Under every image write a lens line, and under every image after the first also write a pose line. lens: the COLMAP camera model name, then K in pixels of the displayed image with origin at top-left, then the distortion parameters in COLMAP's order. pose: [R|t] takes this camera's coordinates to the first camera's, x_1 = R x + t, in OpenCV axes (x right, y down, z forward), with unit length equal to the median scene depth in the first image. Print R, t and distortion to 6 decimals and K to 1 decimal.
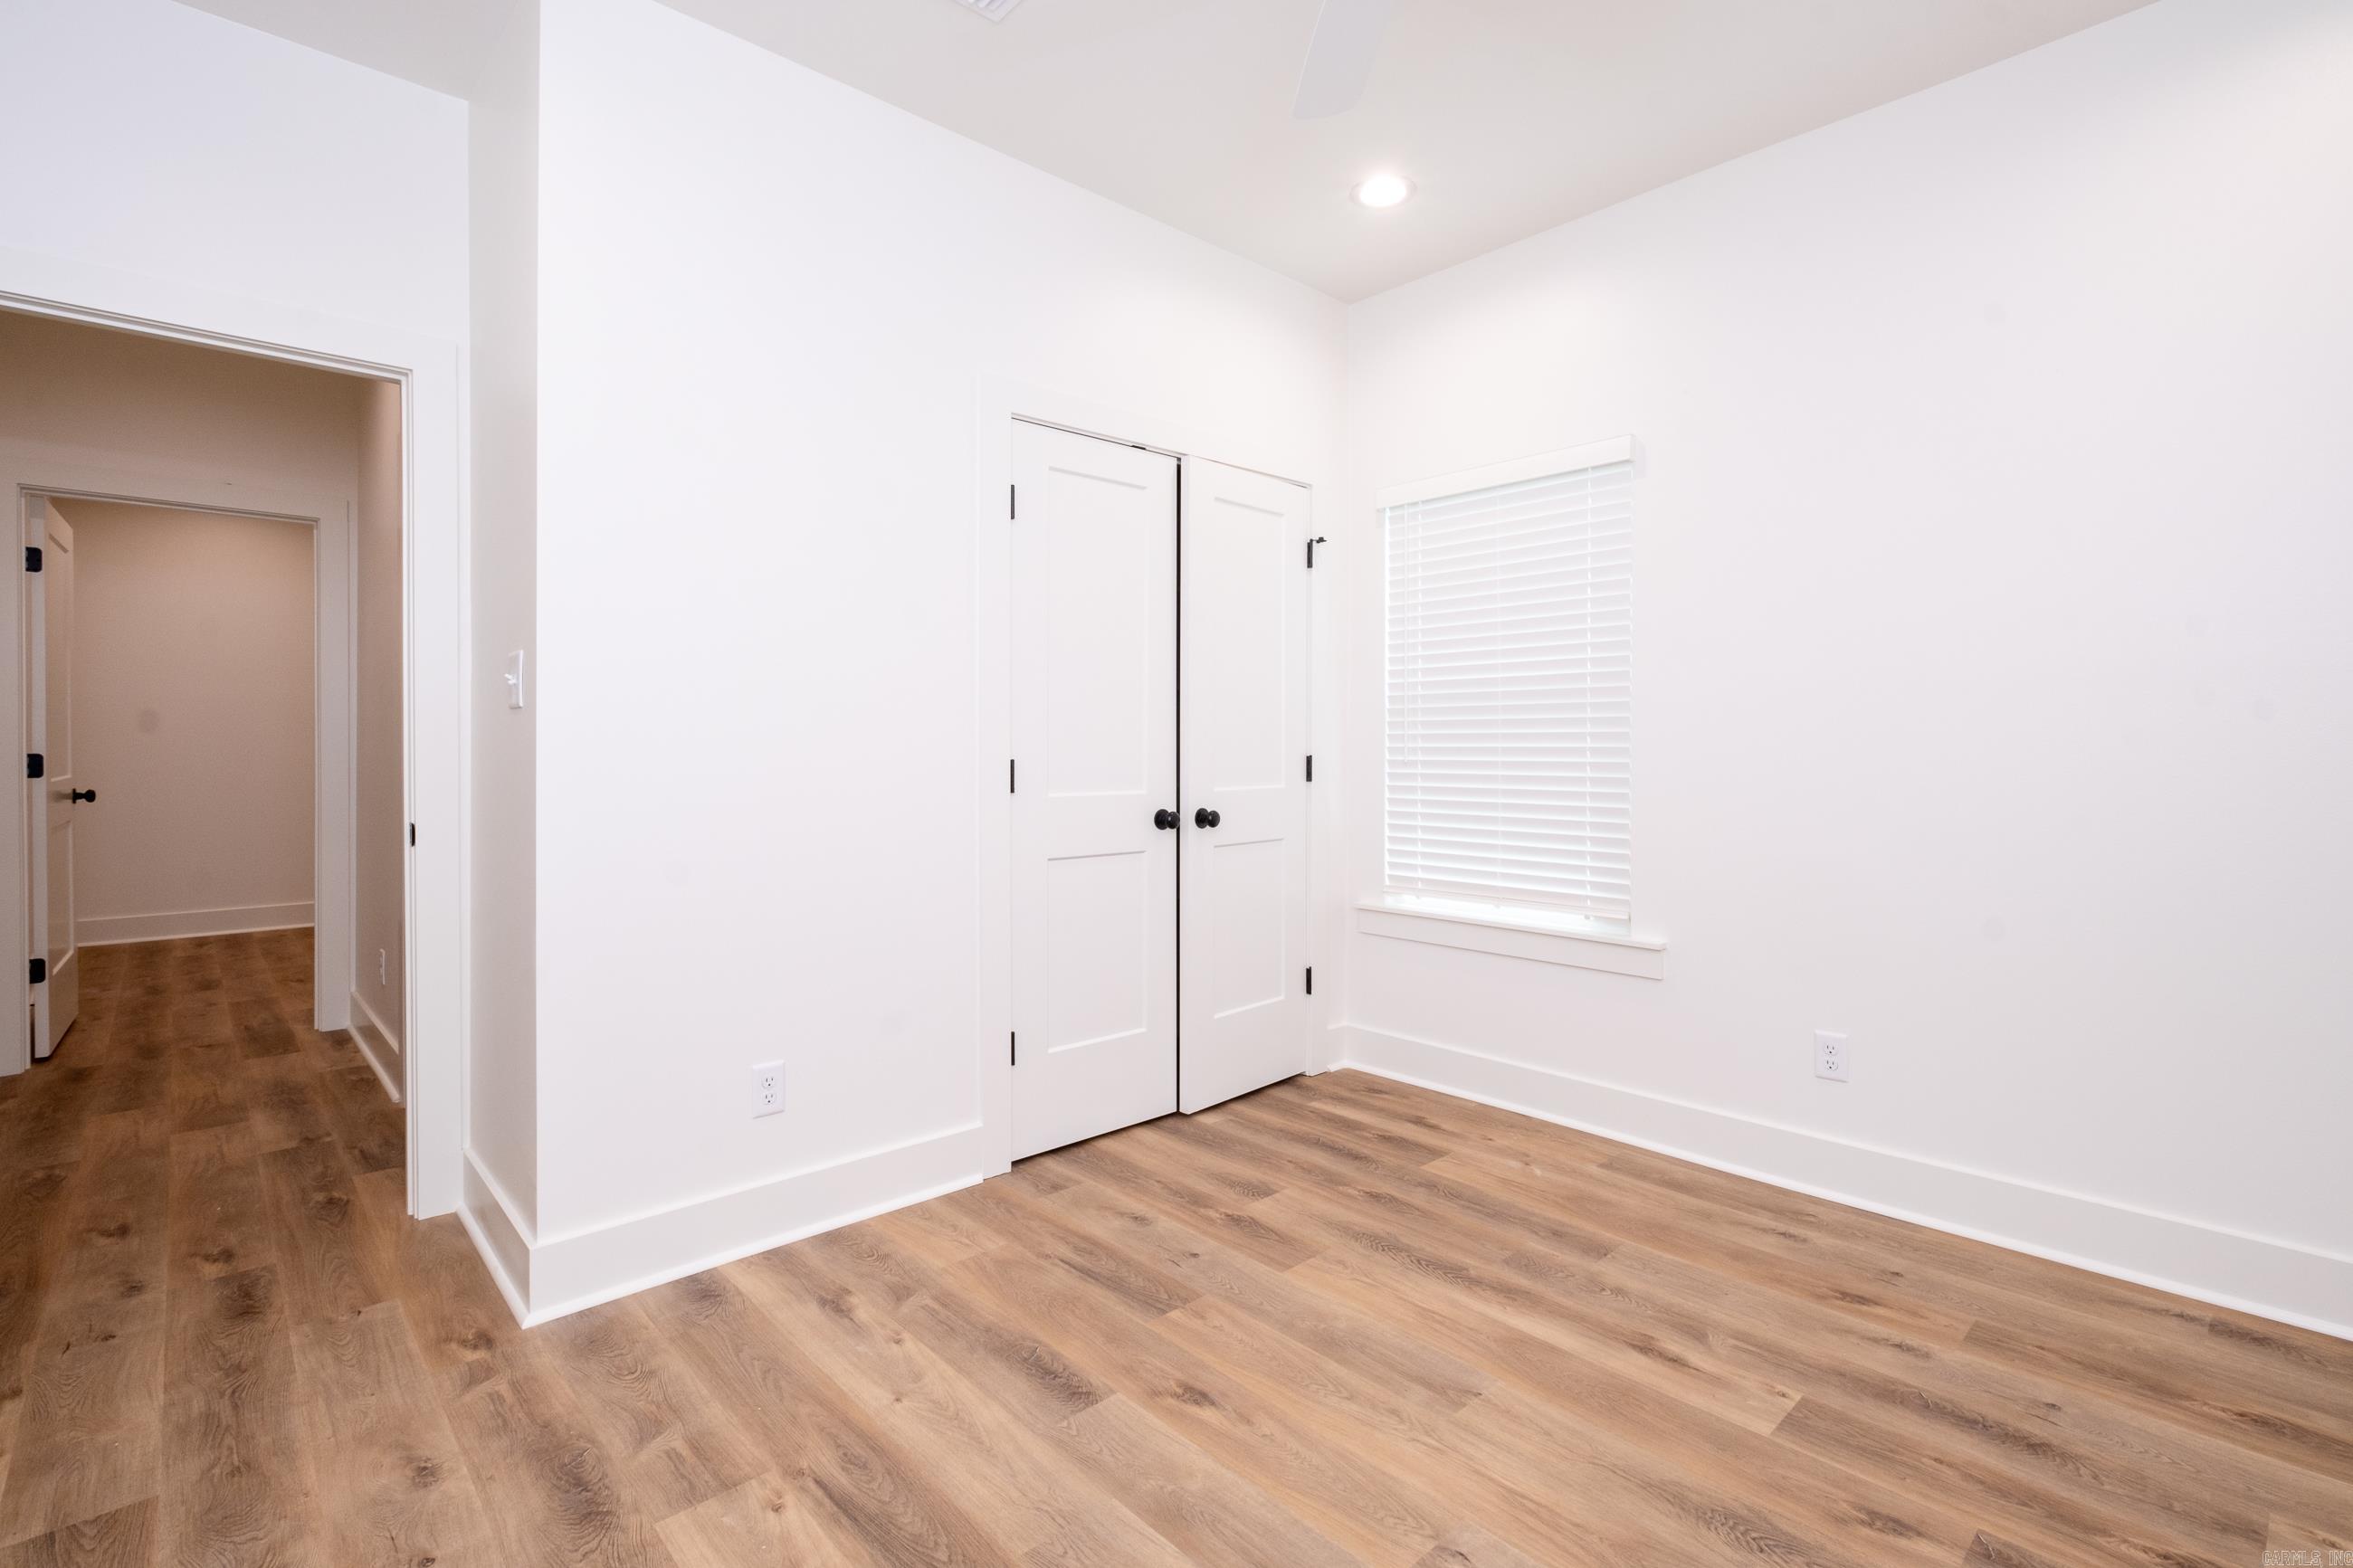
lens RADIAL K [[1050.7, 0, 1141.0], [0, 1050.7, 767.7], [0, 0, 1]] dist [-0.003222, -0.000716]
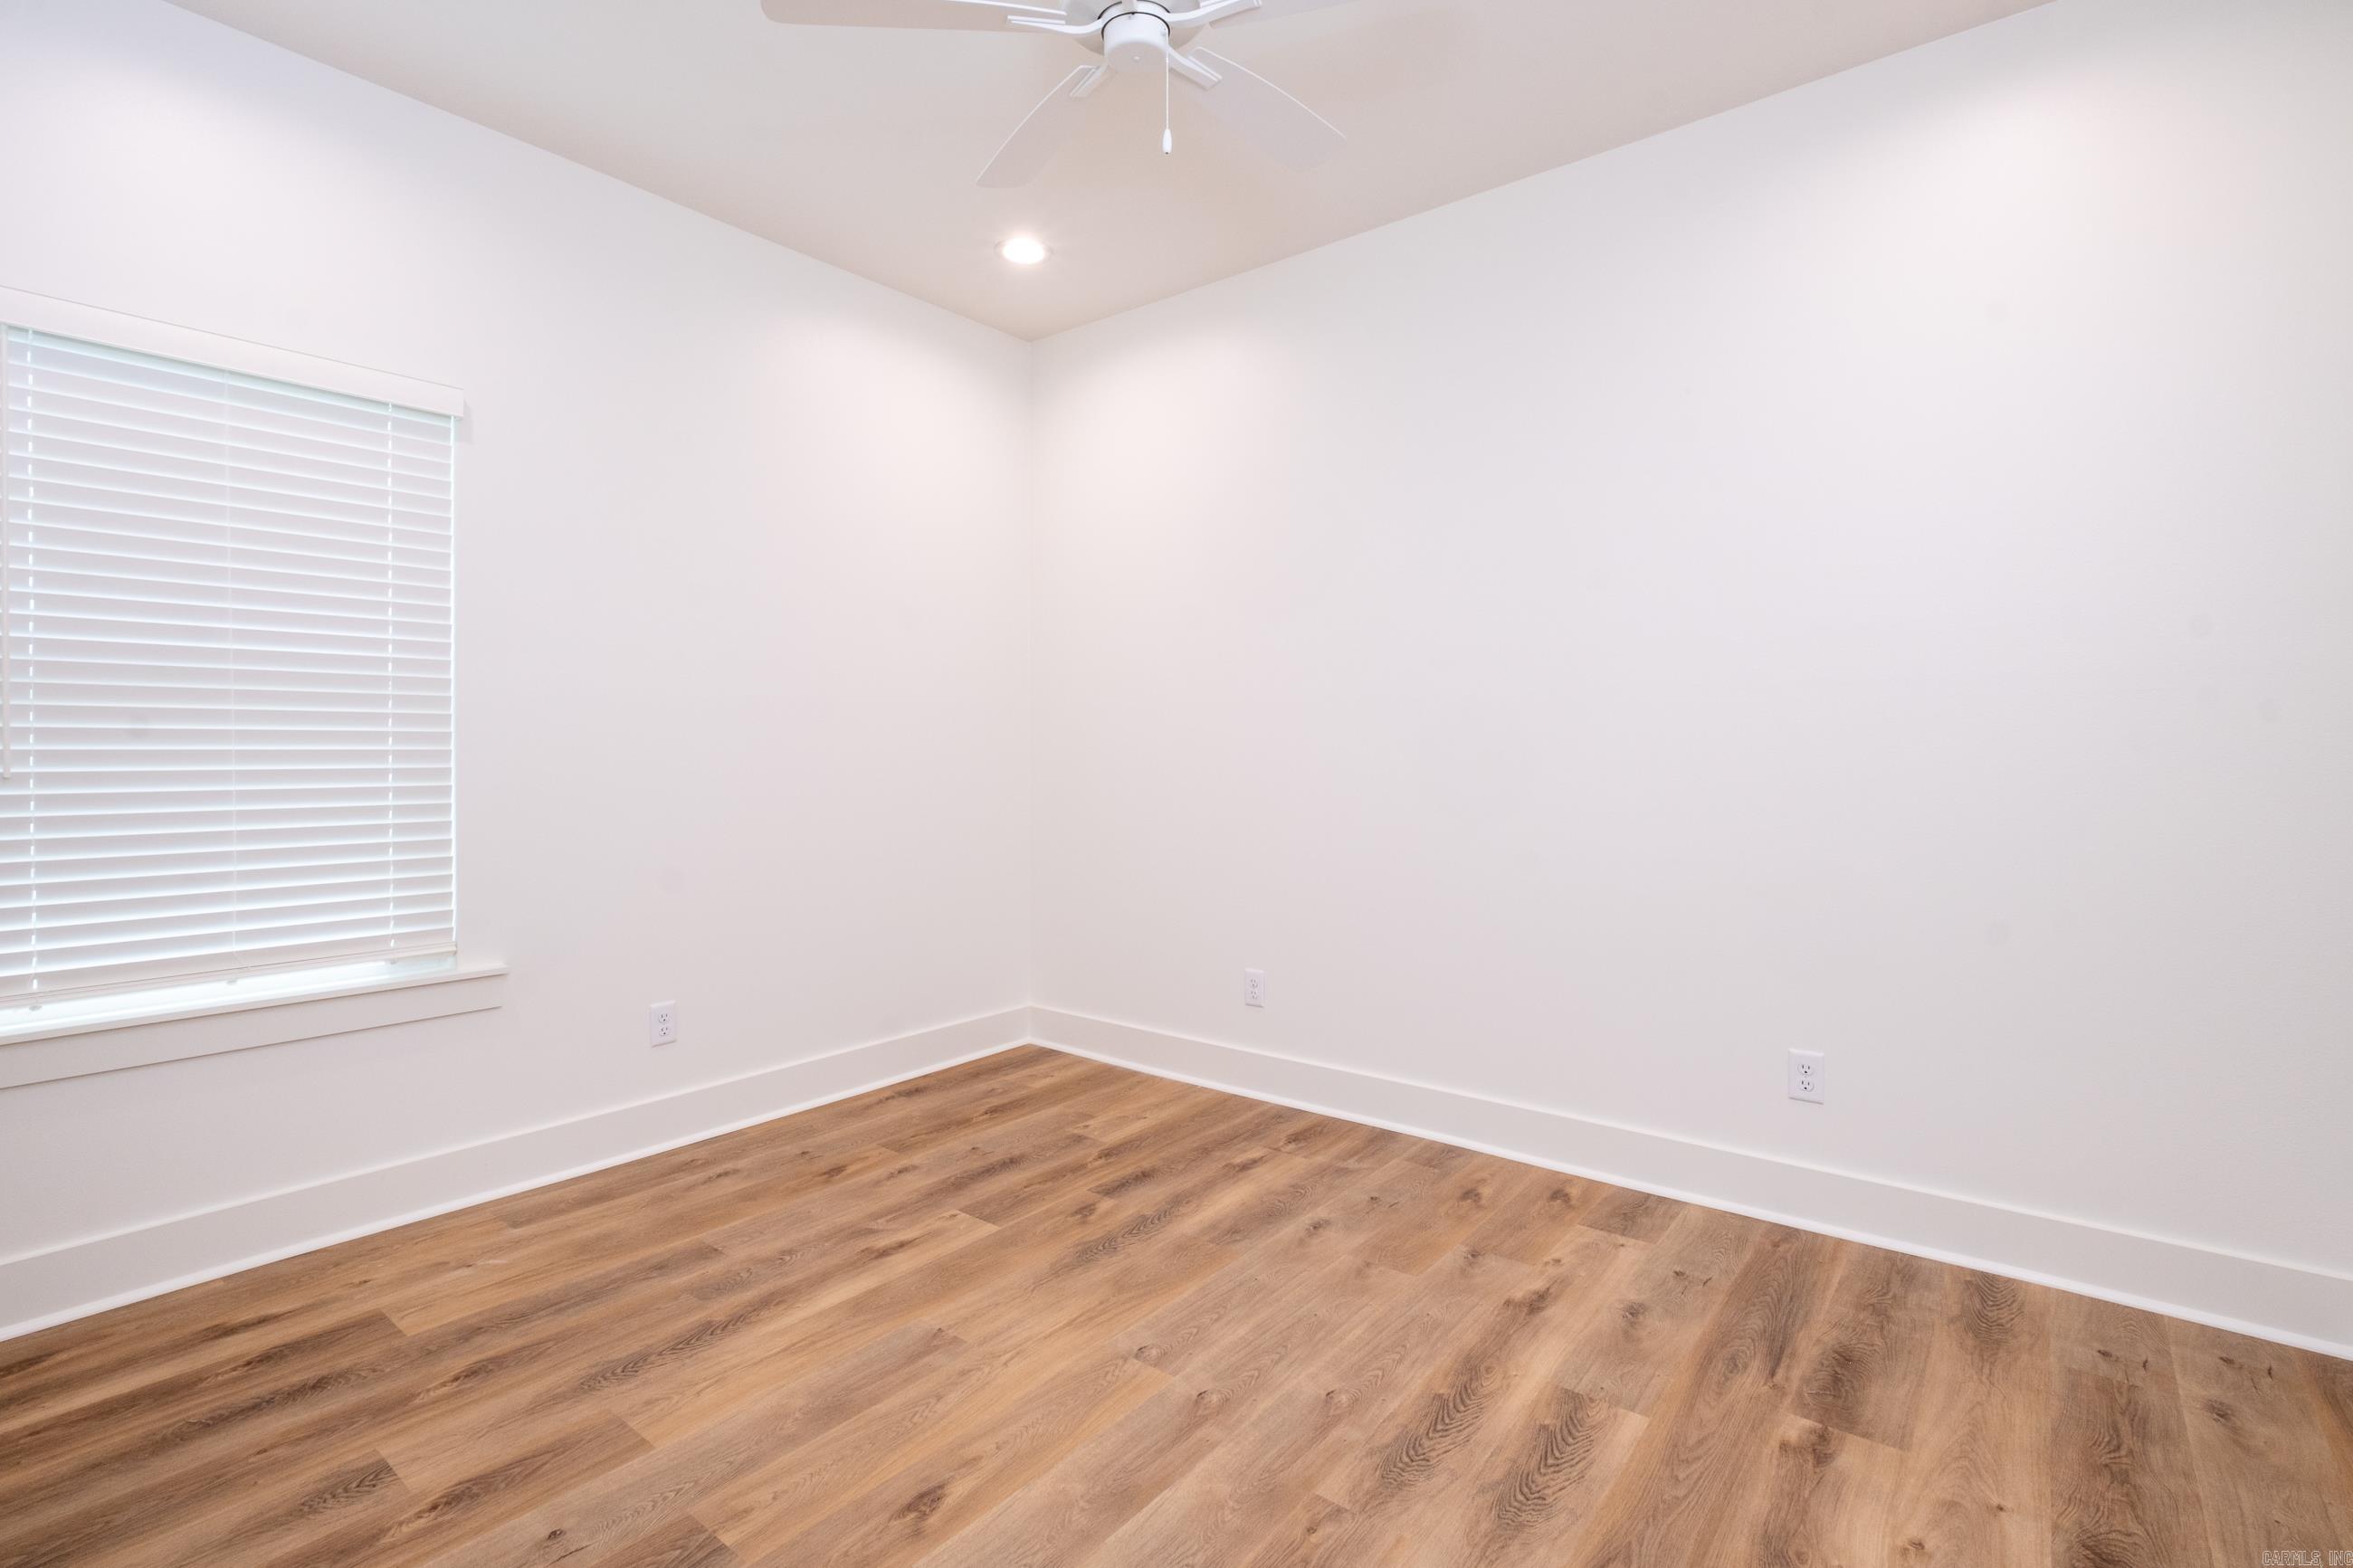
lens RADIAL K [[1091.4, 0, 1177.3], [0, 1091.4, 776.3], [0, 0, 1]] dist [-0.004045, 0.000440]
pose [[-0.157568, -0.021666, 0.987270, -0.659209], [0.021806, 0.999439, 0.025414, -0.010229], [-0.987267, 0.025533, -0.157007, 0.715214]]
